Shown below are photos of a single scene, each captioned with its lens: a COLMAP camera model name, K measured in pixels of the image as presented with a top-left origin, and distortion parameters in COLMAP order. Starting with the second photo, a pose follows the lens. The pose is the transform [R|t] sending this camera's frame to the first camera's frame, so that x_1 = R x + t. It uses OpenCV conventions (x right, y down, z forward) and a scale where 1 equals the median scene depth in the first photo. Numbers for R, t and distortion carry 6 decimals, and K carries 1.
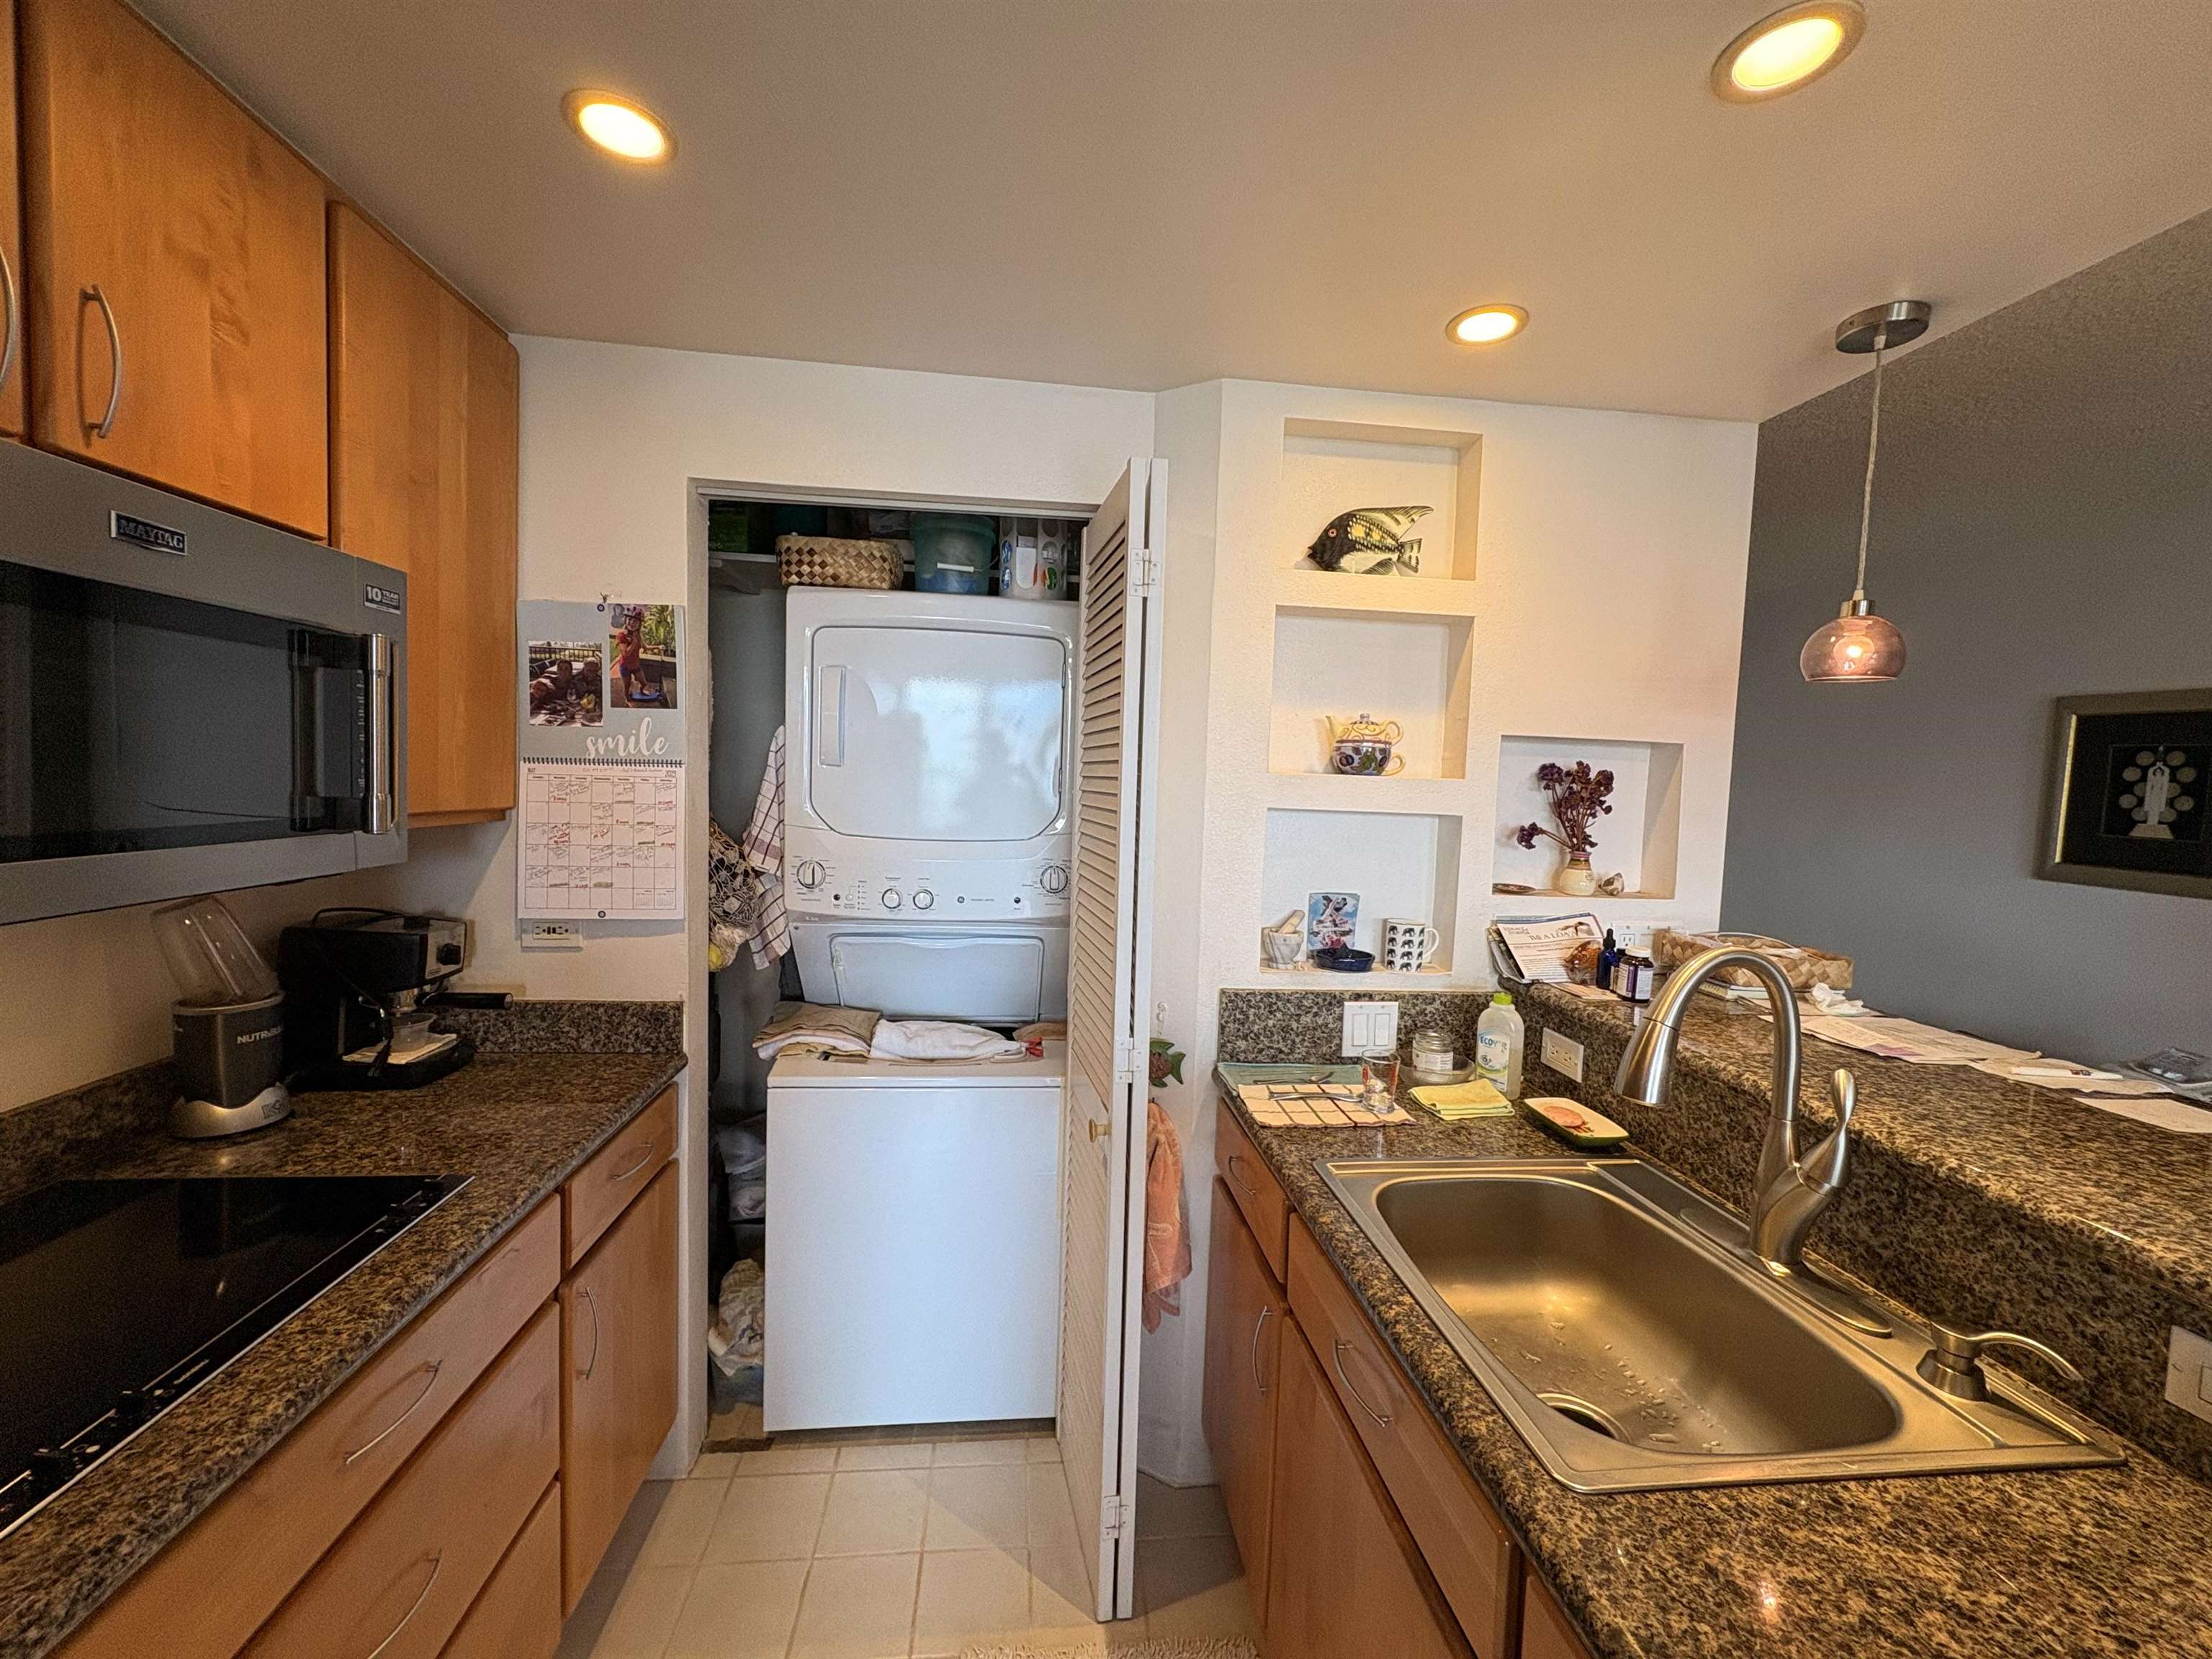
lens RADIAL K [[879.5, 0, 1104.7], [0, 879.5, 829.6], [0, 0, 1]] dist [0.000595, 0.000164]
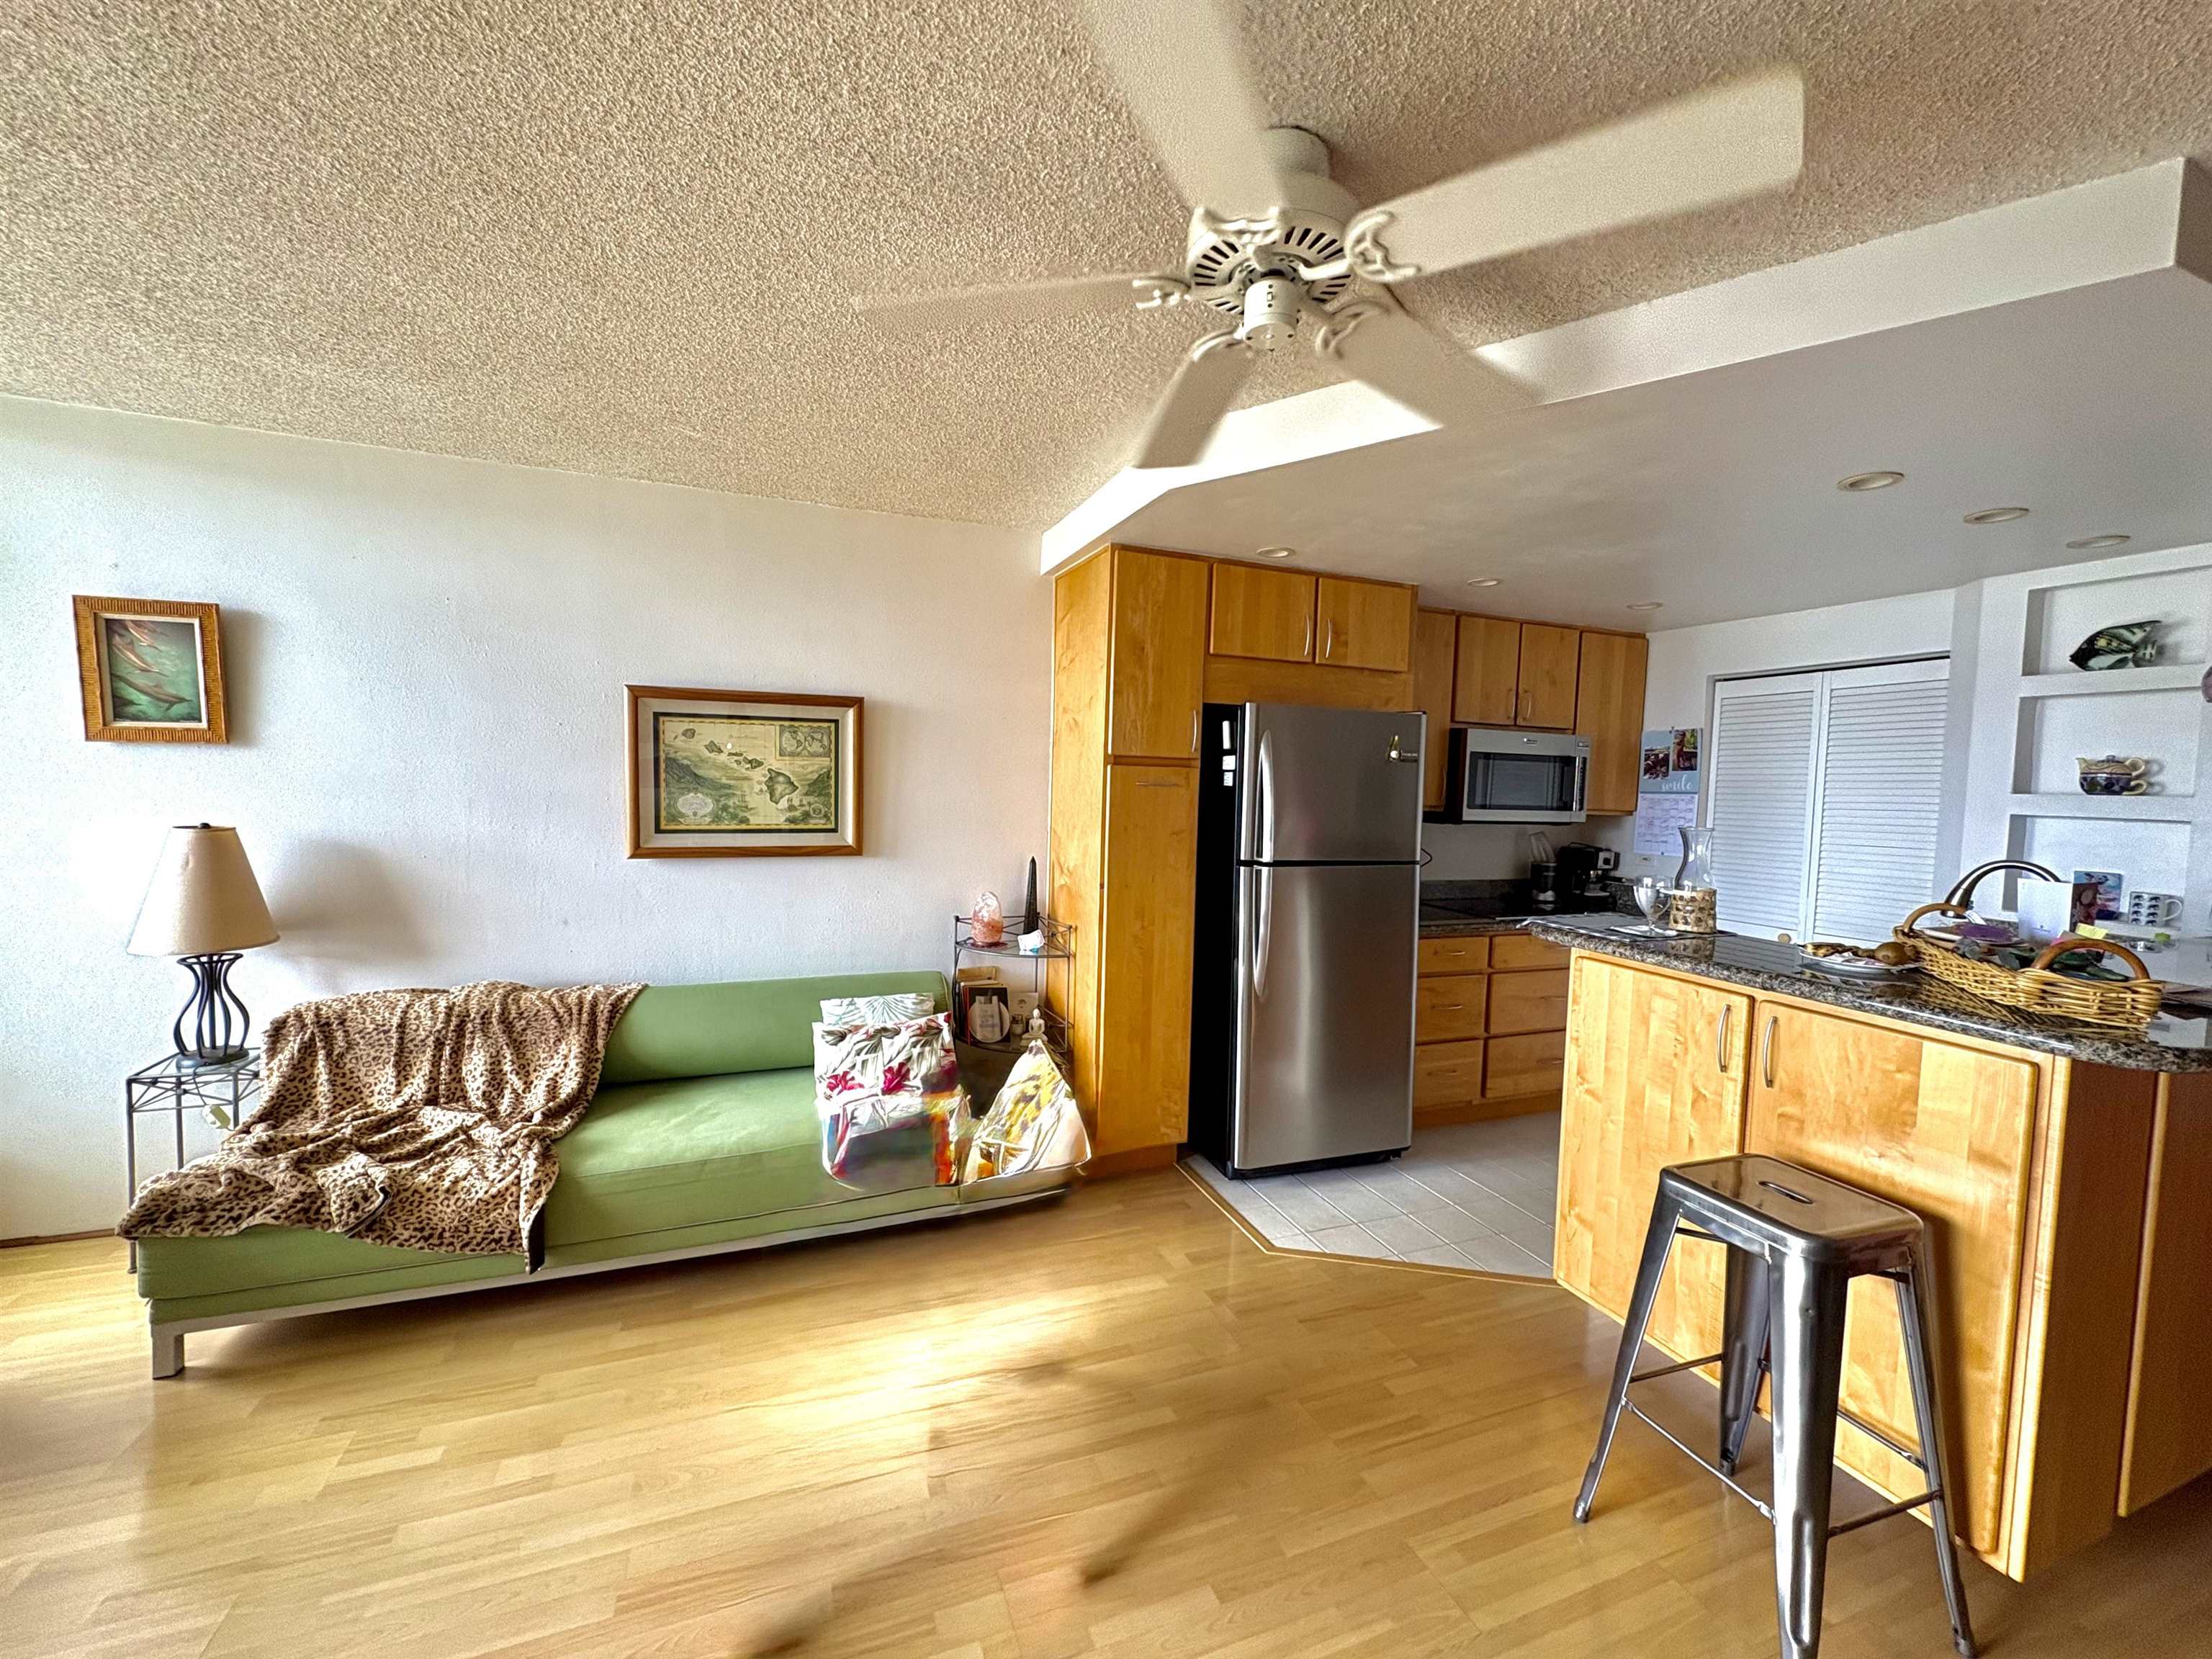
lens RADIAL K [[879.5, 0, 1104.7], [0, 879.5, 829.6], [0, 0, 1]] dist [0.000595, 0.000164]
pose [[0.260906, 0.026185, -0.965009, 1.438724], [-0.079620, 0.996810, 0.005522, 0.142031], [0.962075, 0.075393, 0.262159, -1.198370]]
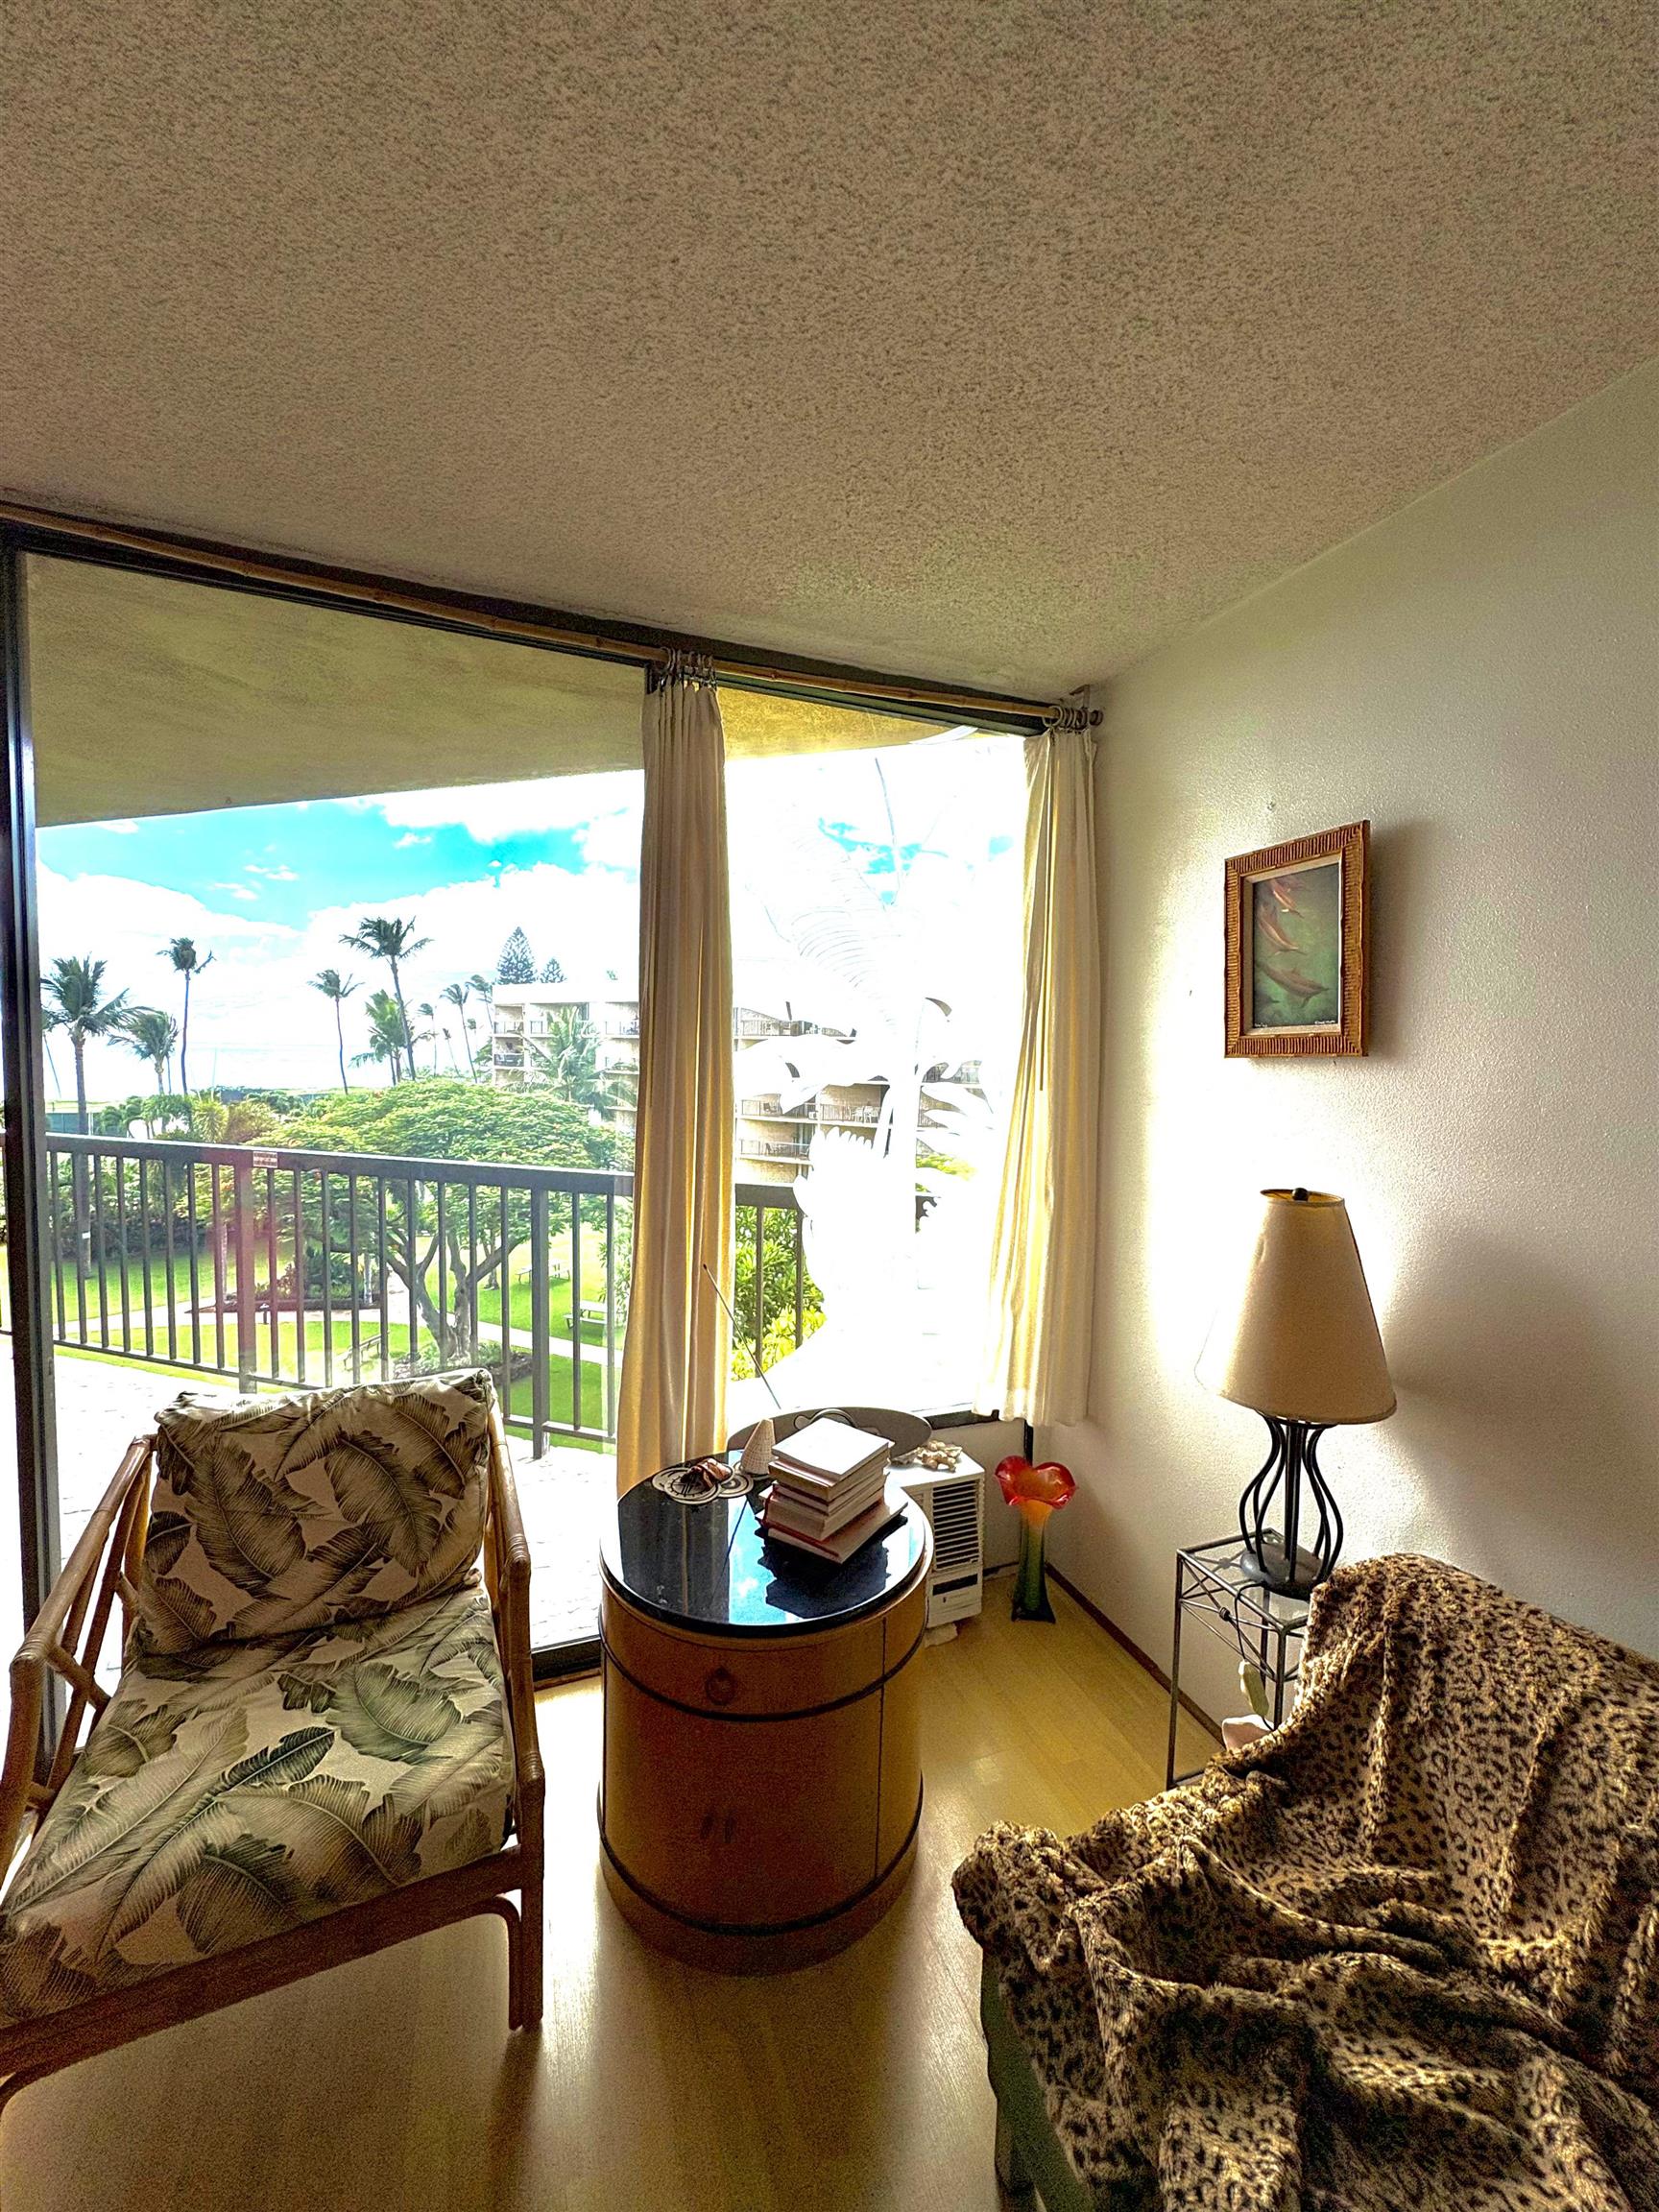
lens RADIAL K [[879.5, 0, 829.5], [0, 879.5, 1106.0], [0, 0, 1]] dist [0.000595, 0.000164]
pose [[-0.965747, -0.039759, -0.256421, 0.288601], [-0.070420, 0.991264, 0.111519, 0.110530], [0.249747, 0.125756, -0.960110, -1.549432]]
